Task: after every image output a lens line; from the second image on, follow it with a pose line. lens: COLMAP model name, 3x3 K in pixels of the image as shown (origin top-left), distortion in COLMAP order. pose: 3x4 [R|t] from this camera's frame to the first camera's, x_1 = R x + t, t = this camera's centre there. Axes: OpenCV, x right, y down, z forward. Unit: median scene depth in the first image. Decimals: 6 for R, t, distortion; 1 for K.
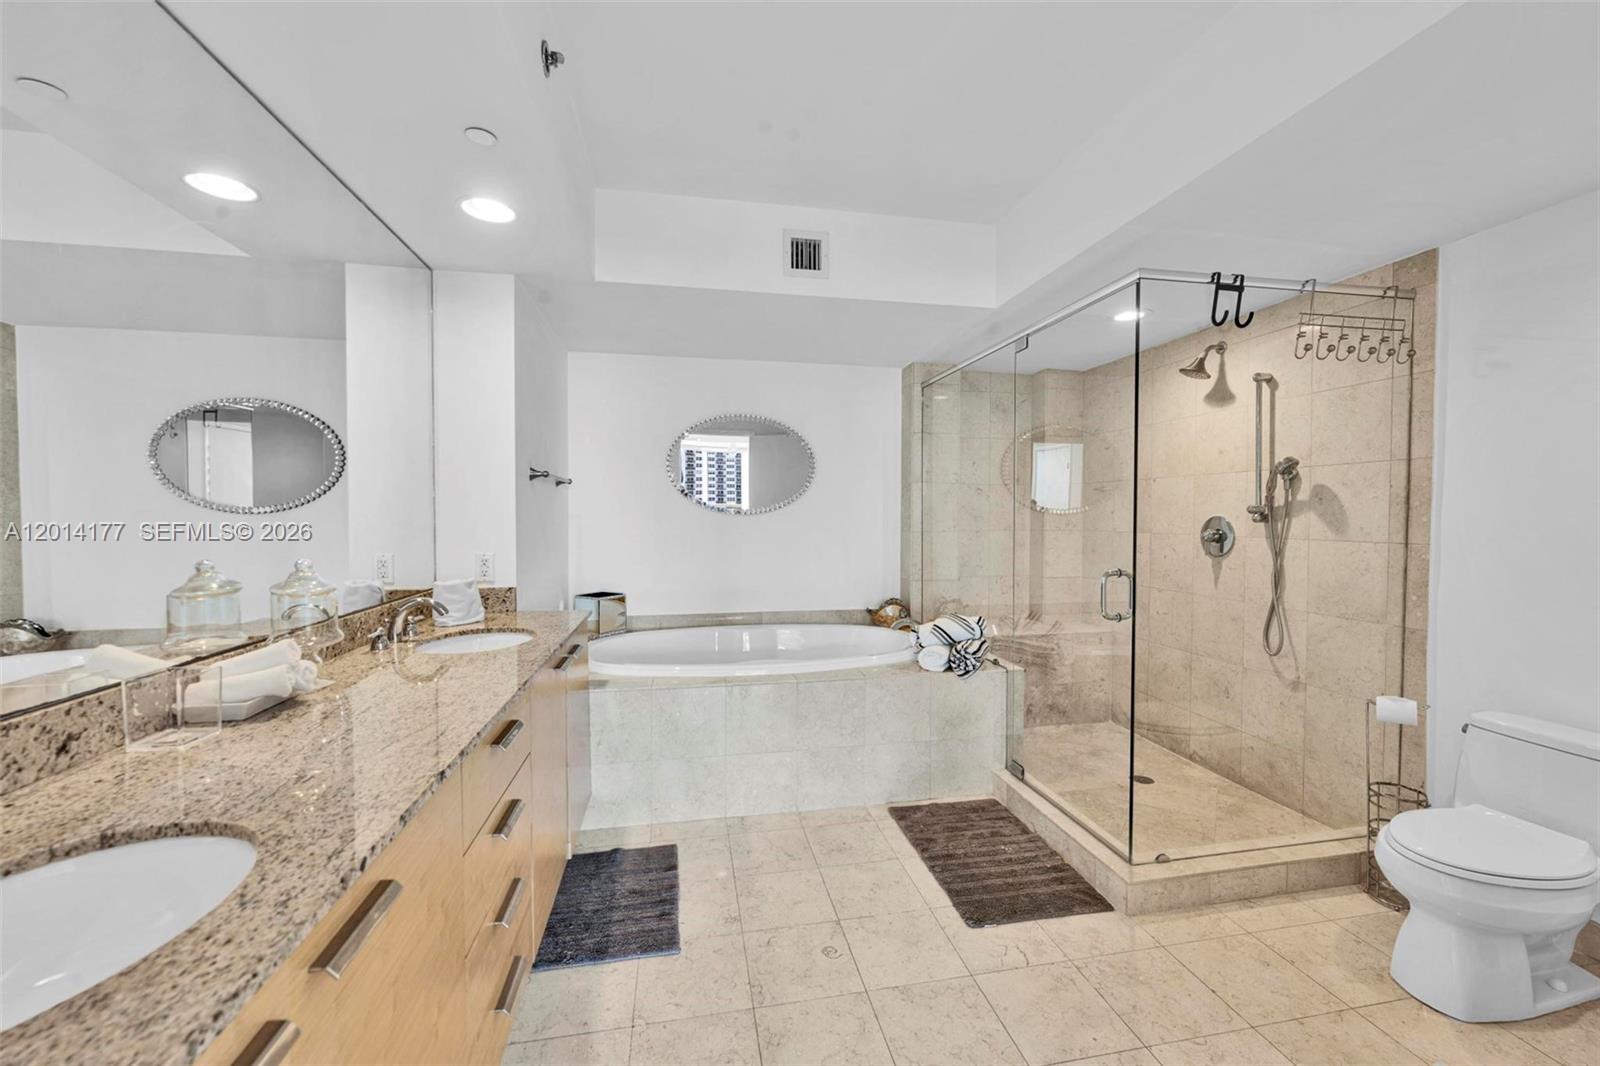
lens RADIAL K [[634.2, 0, 800.4], [0, 634.2, 529.1], [0, 0, 1]] dist [-0.002645, -0.000016]
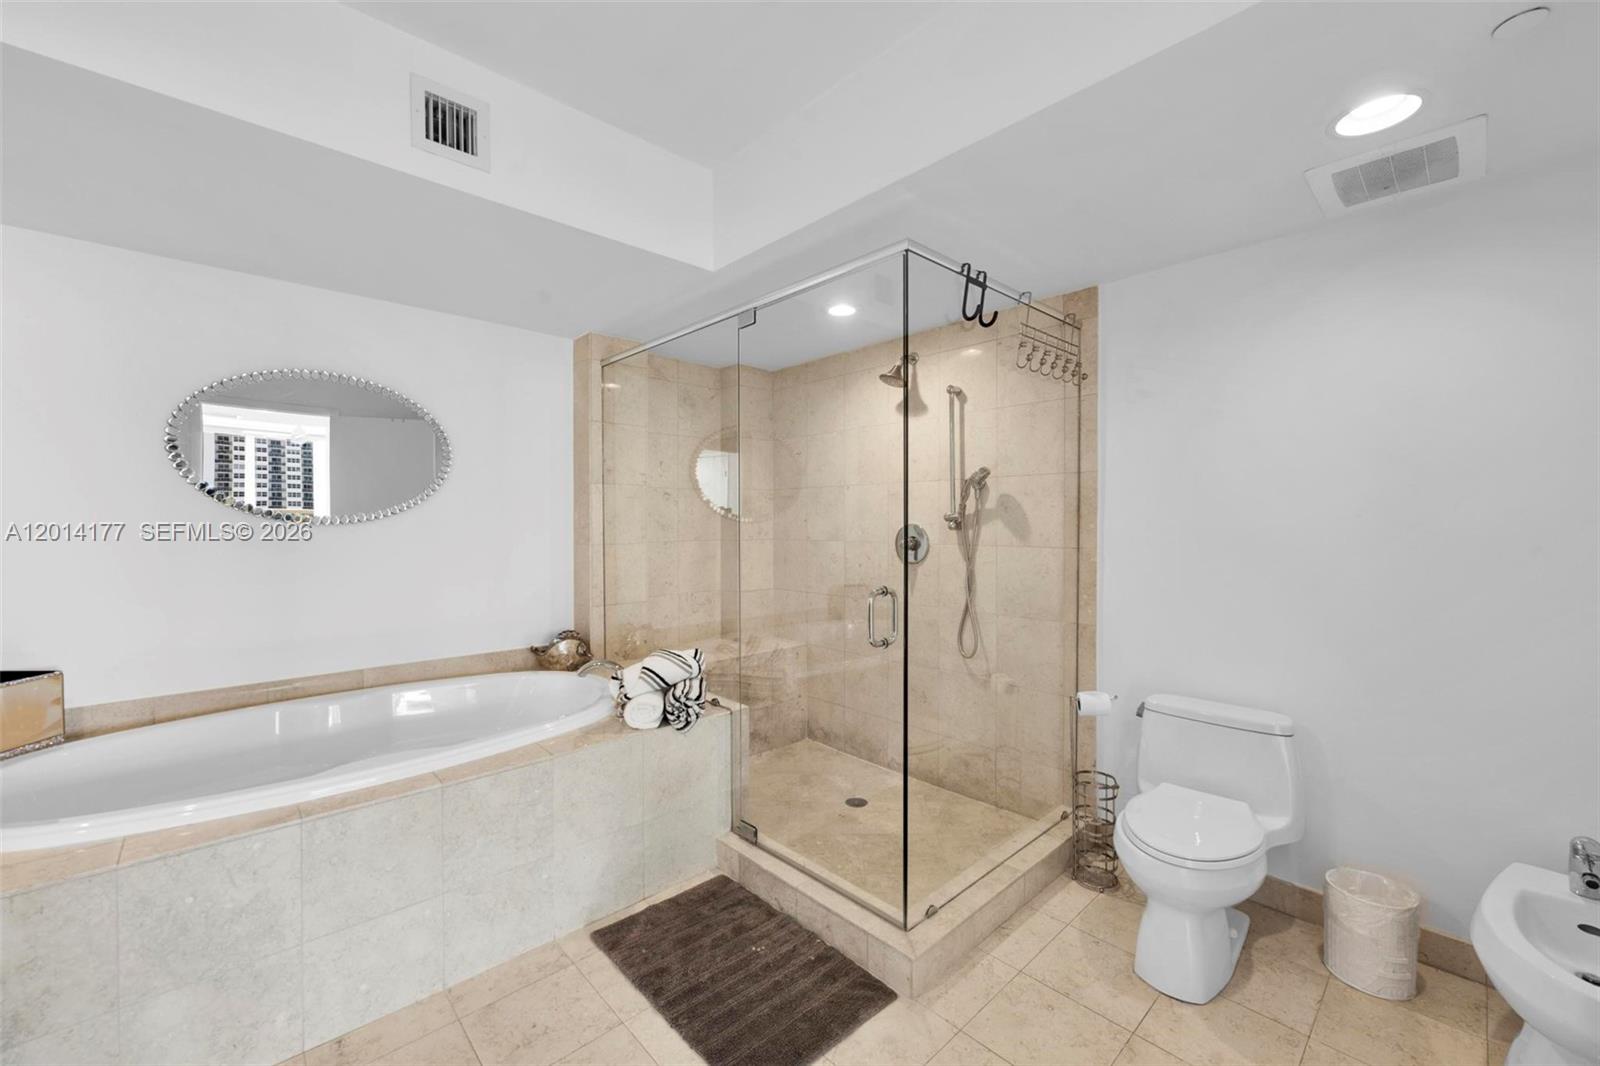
lens RADIAL K [[634.2, 0, 802.3], [0, 634.2, 529.4], [0, 0, 1]] dist [-0.002645, -0.000016]
pose [[0.842980, -0.008154, 0.537883, -0.040169], [0.014828, 0.999857, -0.008081, -0.006776], [-0.537740, 0.014788, 0.842981, 0.262298]]
